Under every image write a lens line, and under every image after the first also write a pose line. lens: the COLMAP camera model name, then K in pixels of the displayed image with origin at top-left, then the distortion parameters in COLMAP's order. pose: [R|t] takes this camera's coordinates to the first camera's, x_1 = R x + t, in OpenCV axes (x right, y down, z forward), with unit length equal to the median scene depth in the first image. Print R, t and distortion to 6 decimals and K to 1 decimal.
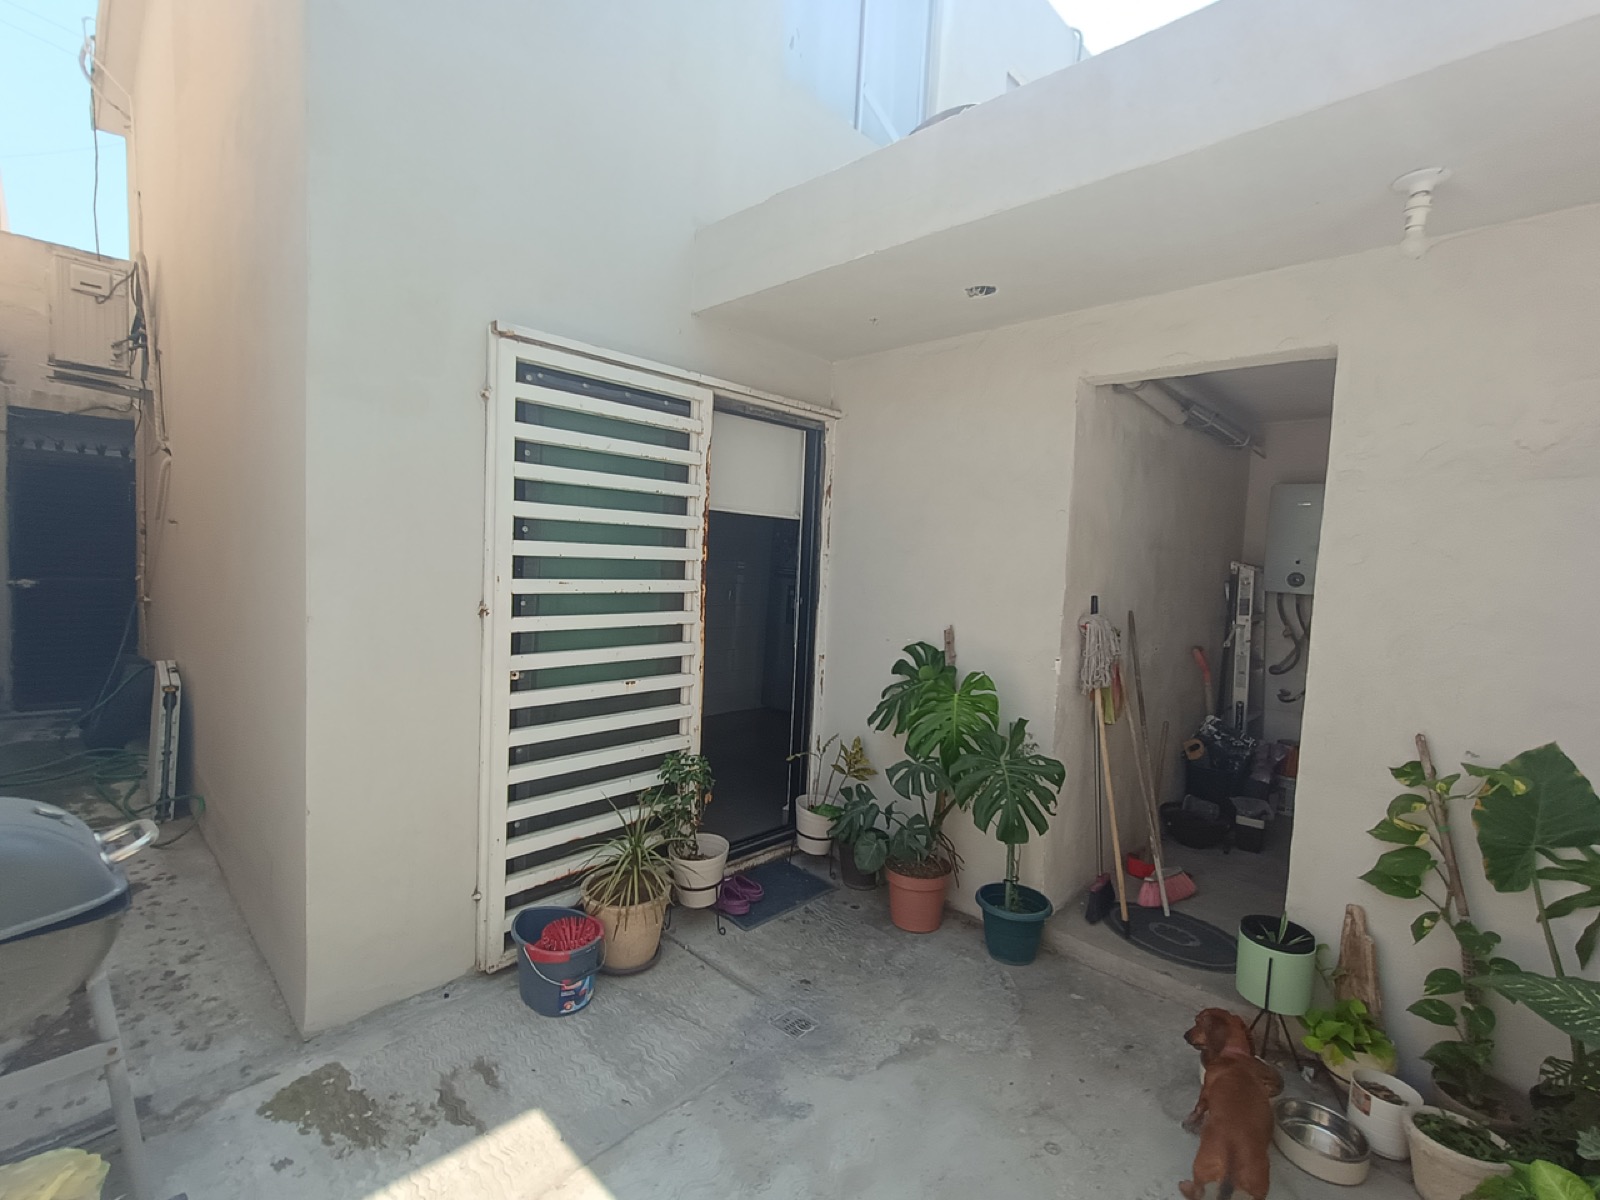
lens RADIAL K [[719.8, 0, 803.3], [0, 719.8, 603.0], [0, 0, 1]] dist [0.004922, 0.000627]
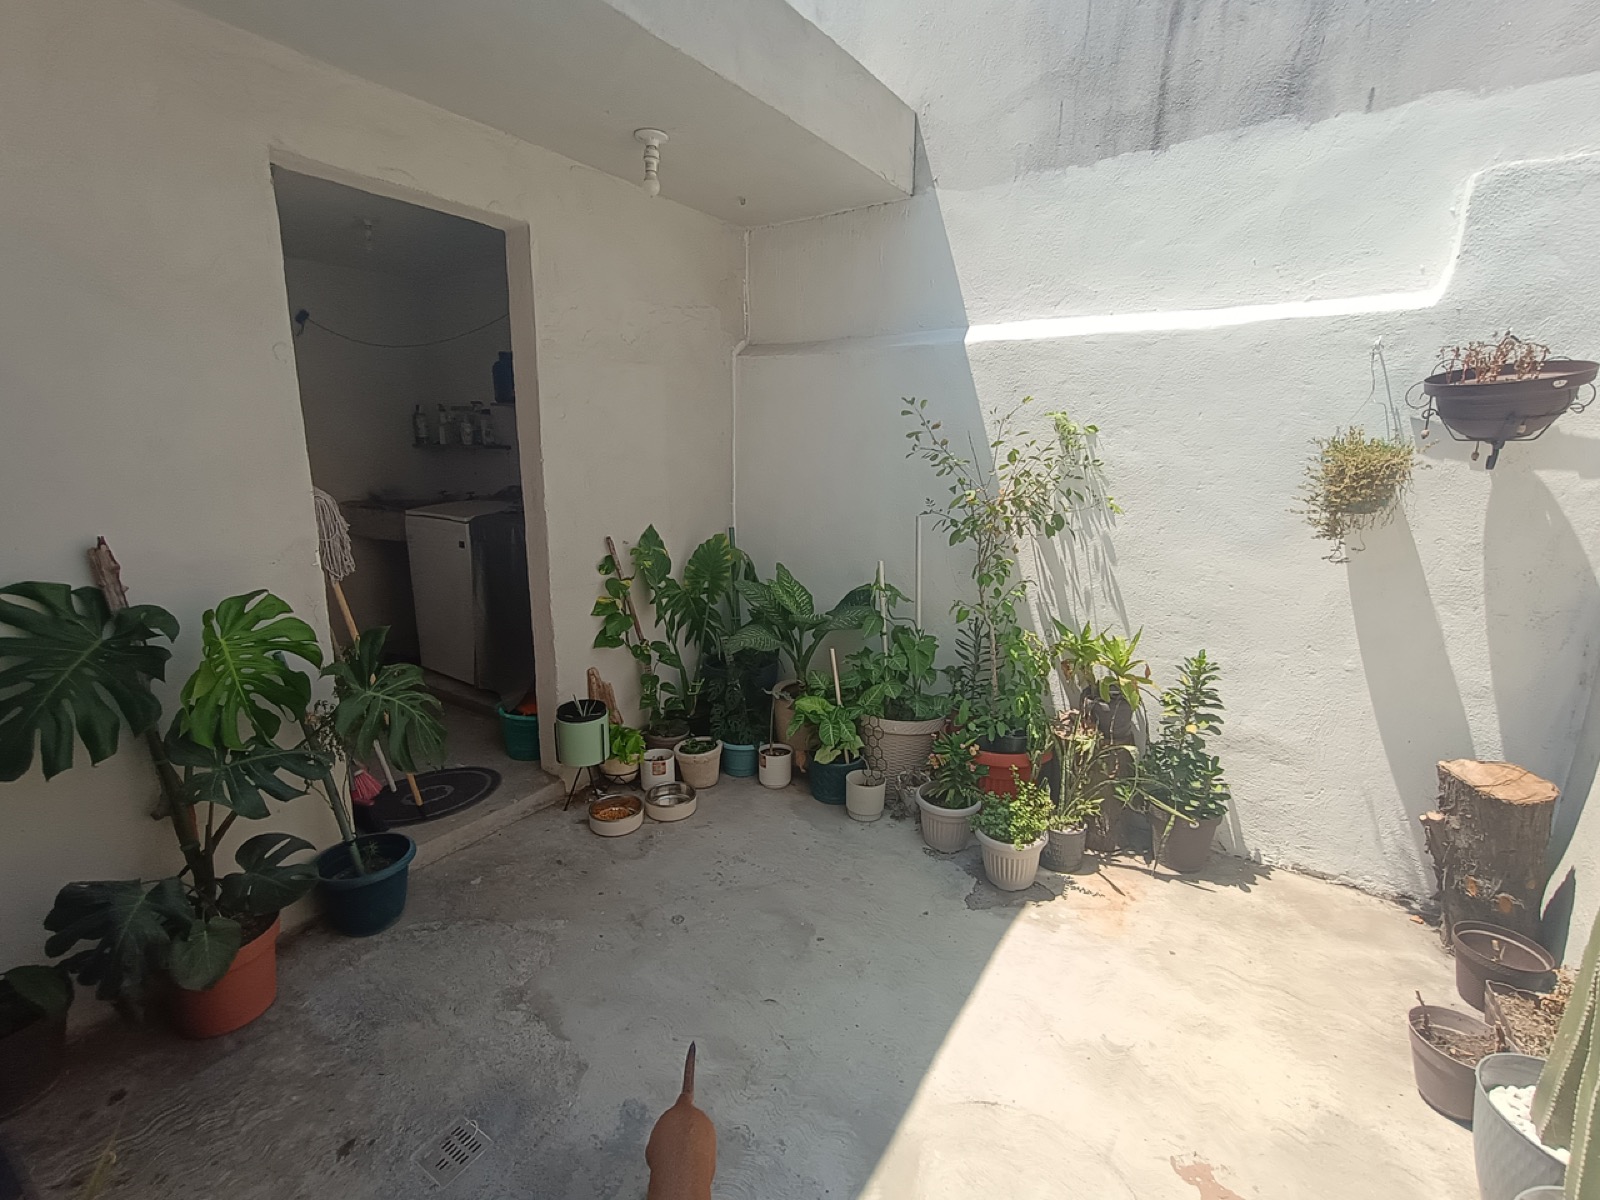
lens RADIAL K [[719.8, 0, 791.0], [0, 719.8, 604.8], [0, 0, 1]] dist [0.004922, 0.000627]
pose [[-0.153858, -0.264990, 0.951897, -0.415021], [0.046881, 0.960325, 0.274914, -0.046698], [-0.986980, 0.086924, -0.135331, 0.552972]]
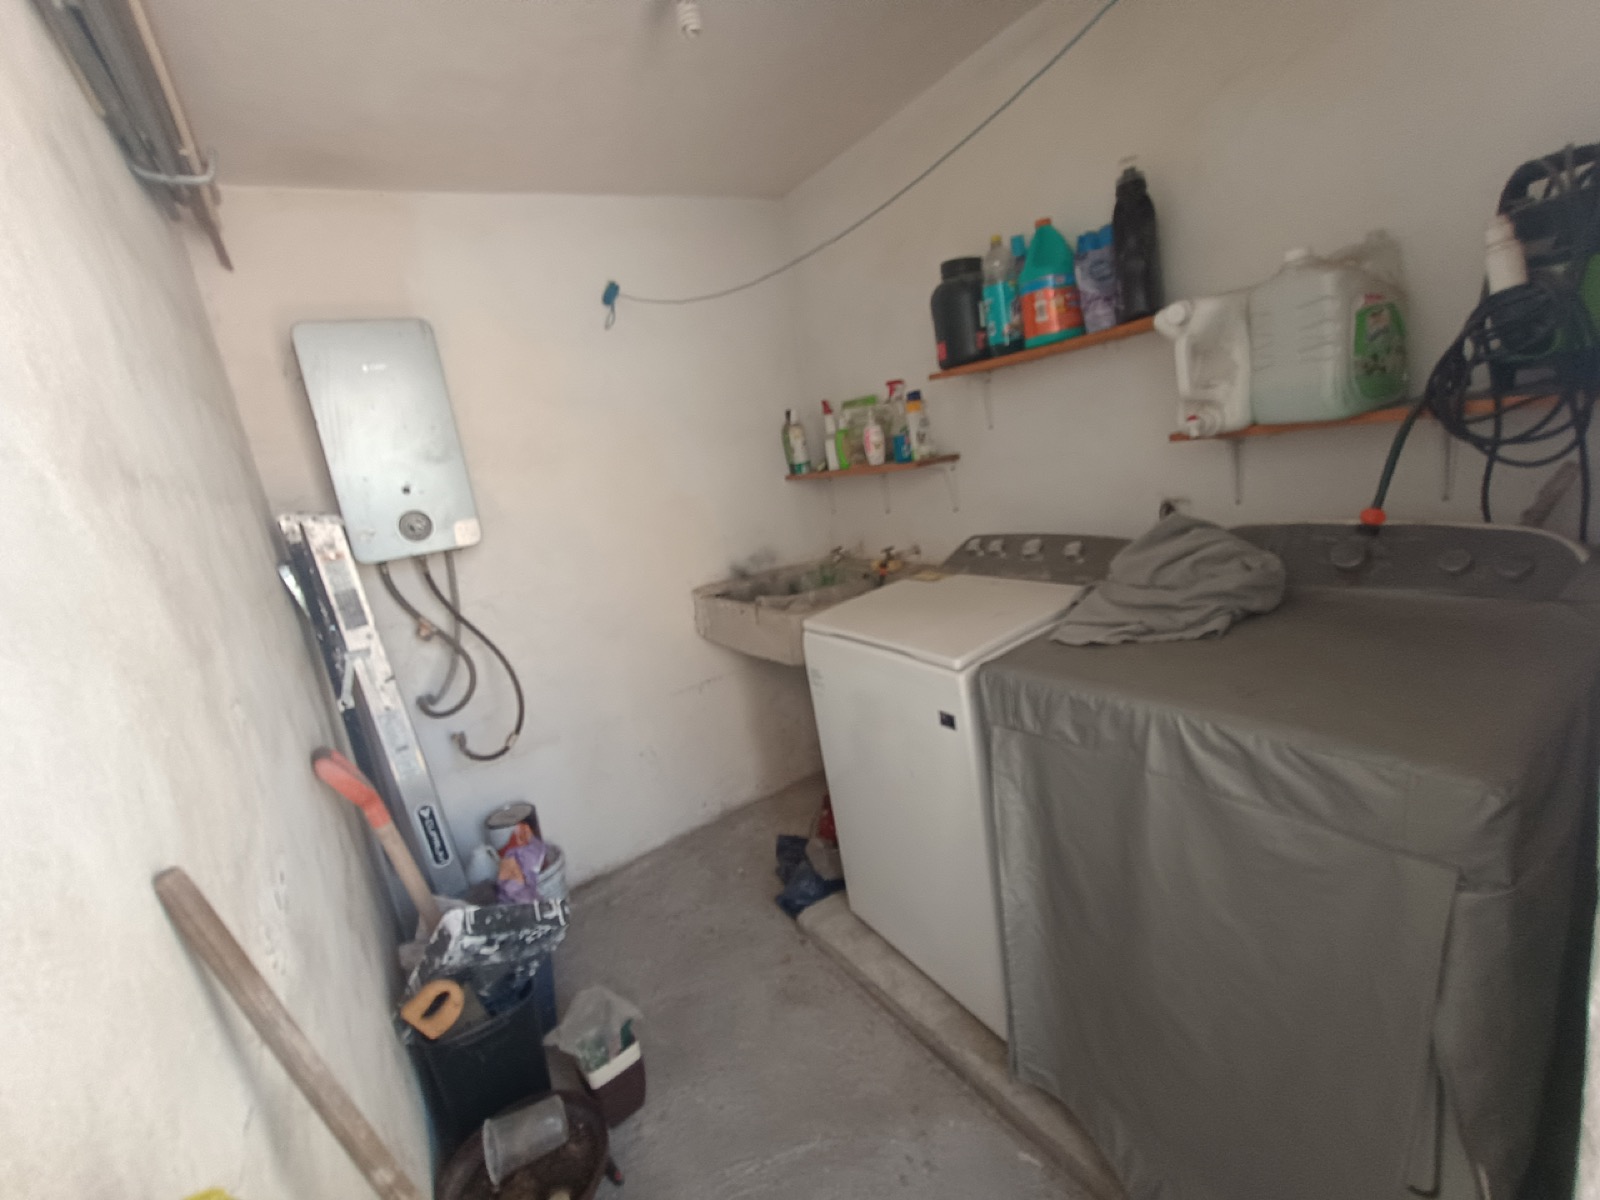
lens RADIAL K [[719.8, 0, 806.6], [0, 719.8, 604.0], [0, 0, 1]] dist [0.004922, 0.000627]
pose [[0.229060, -0.289247, 0.929445, 0.377784], [0.235556, 0.942924, 0.235389, -0.048779], [-0.944481, 0.165018, 0.284119, 0.858208]]
